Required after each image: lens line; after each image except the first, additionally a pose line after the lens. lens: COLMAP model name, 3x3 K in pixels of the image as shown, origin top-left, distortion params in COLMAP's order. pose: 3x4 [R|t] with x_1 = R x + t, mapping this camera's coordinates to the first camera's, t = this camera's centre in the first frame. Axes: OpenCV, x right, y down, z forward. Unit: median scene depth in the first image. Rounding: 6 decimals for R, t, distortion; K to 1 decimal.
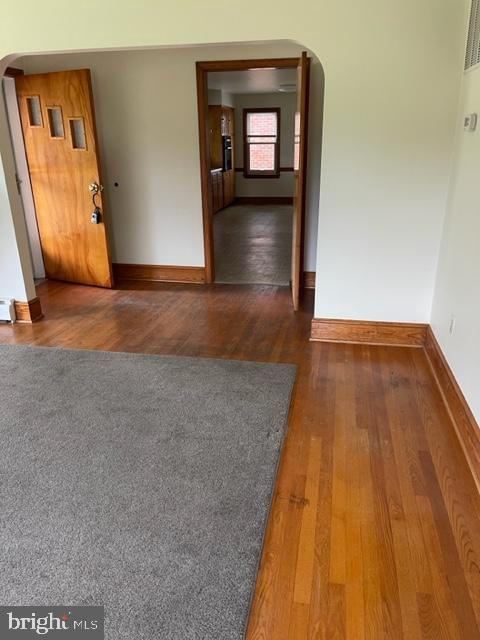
lens RADIAL K [[477.9, 0, 240.0], [0, 477.9, 320.0], [0, 0, 1]] dist [0.004921, 0.000223]
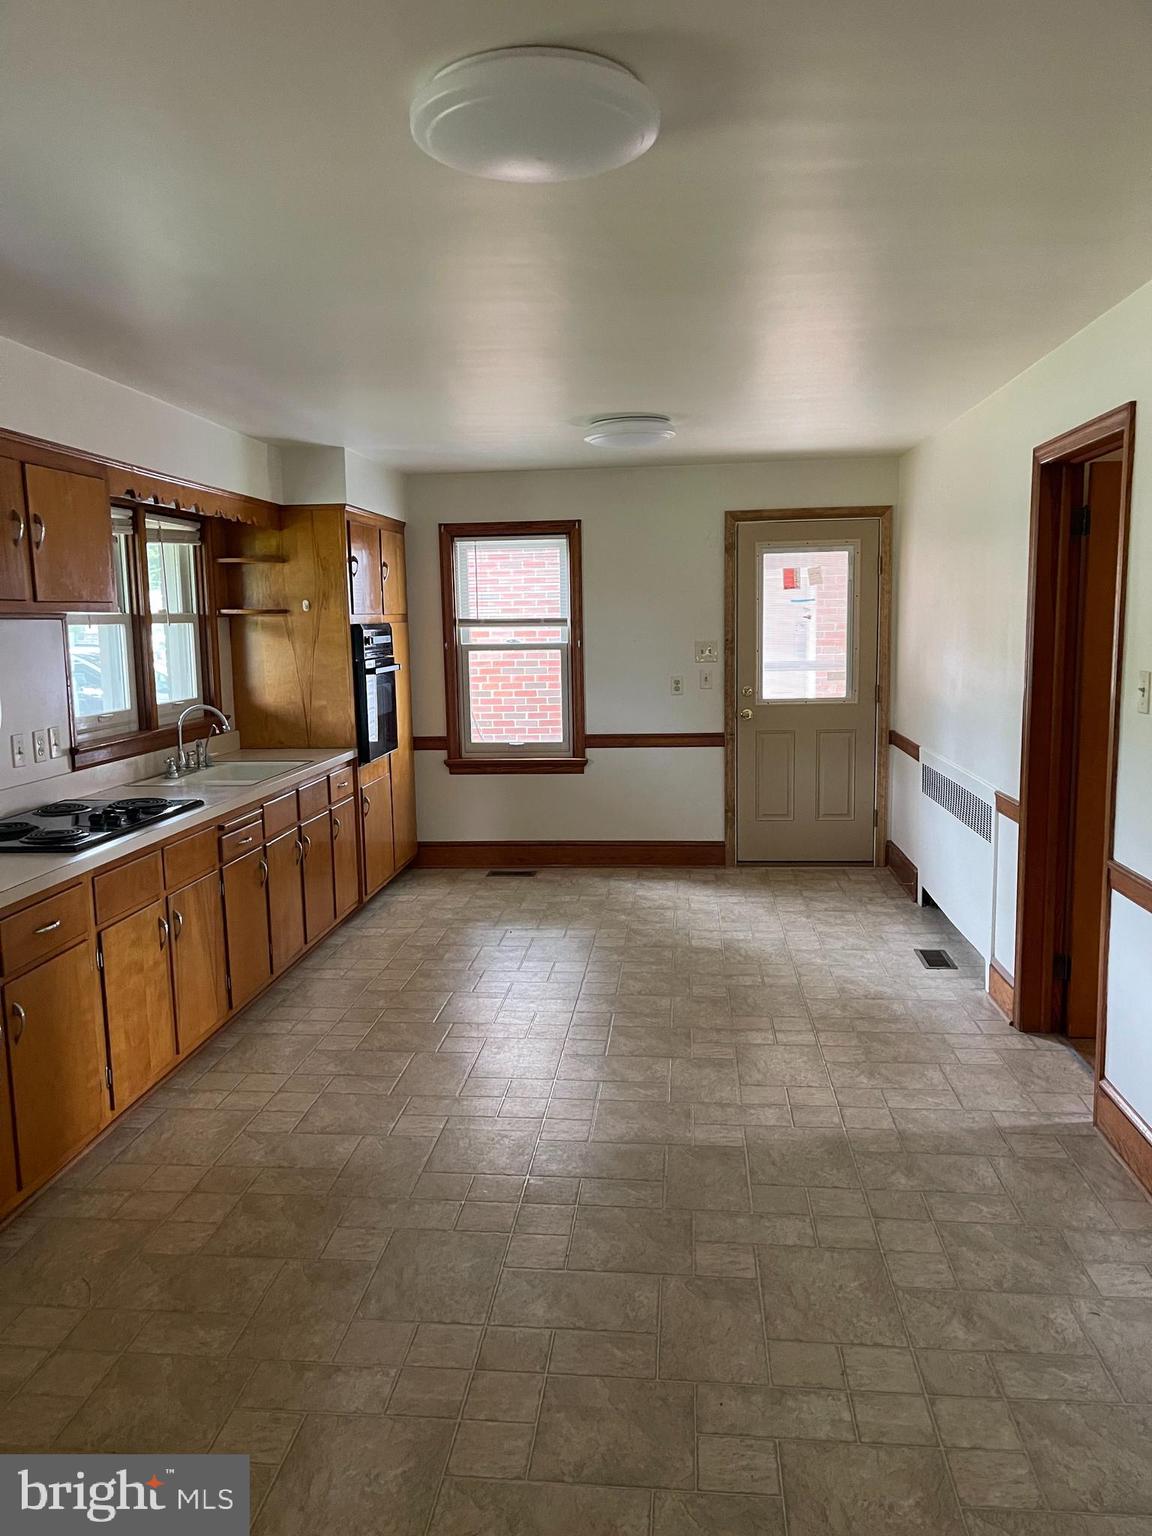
lens RADIAL K [[1146.9, 0, 576.0], [0, 1146.9, 768.0], [0, 0, 1]] dist [0.004921, 0.000223]
pose [[0.994410, -0.018773, 0.103907, 0.012961], [0.041550, 0.974247, -0.221621, -0.165920], [-0.097070, 0.224700, 0.969581, 0.405696]]
